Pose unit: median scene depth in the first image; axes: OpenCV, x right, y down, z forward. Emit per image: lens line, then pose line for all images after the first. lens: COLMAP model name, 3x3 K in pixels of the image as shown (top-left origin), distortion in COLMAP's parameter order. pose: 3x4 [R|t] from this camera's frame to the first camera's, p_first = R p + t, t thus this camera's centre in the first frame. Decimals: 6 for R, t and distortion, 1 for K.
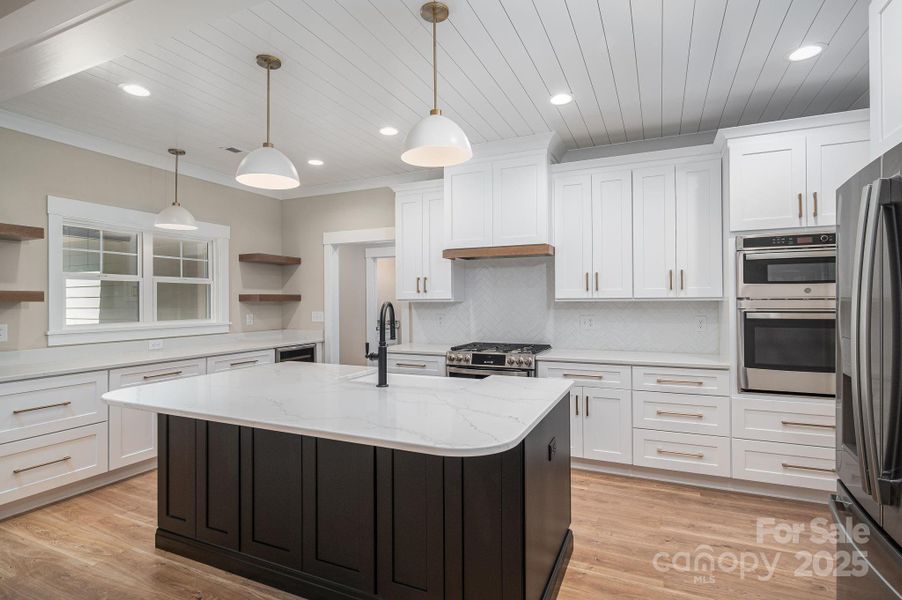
lens RADIAL K [[462.7, 0, 452.9], [0, 462.7, 298.7], [0, 0, 1]] dist [-0.003683, -0.000875]
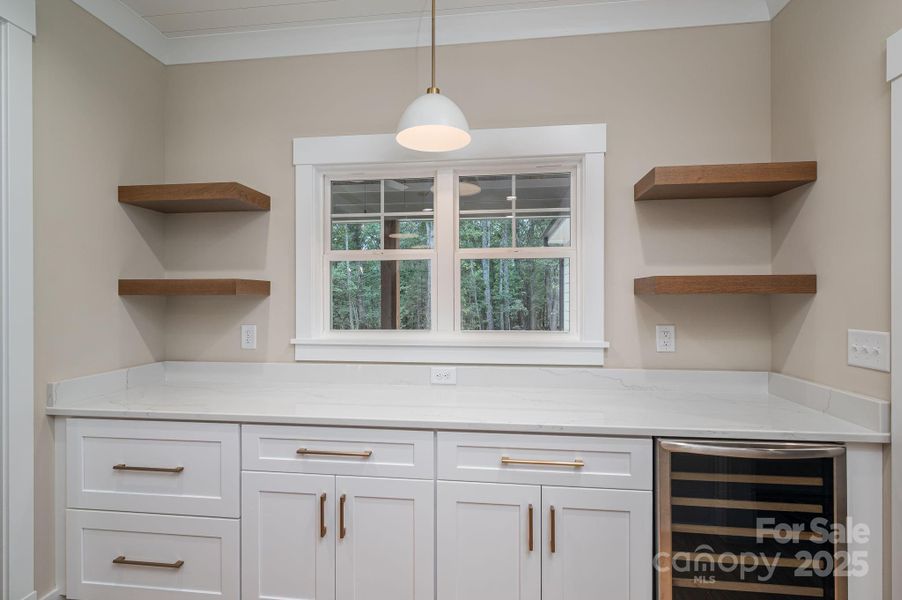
lens RADIAL K [[462.7, 0, 452.6], [0, 462.7, 296.2], [0, 0, 1]] dist [-0.003683, -0.000875]
pose [[0.320619, -0.001001, -0.947208, -0.115980], [0.003353, 0.999994, 0.000078, 0.007024], [0.947202, -0.003201, 0.320621, 0.723911]]
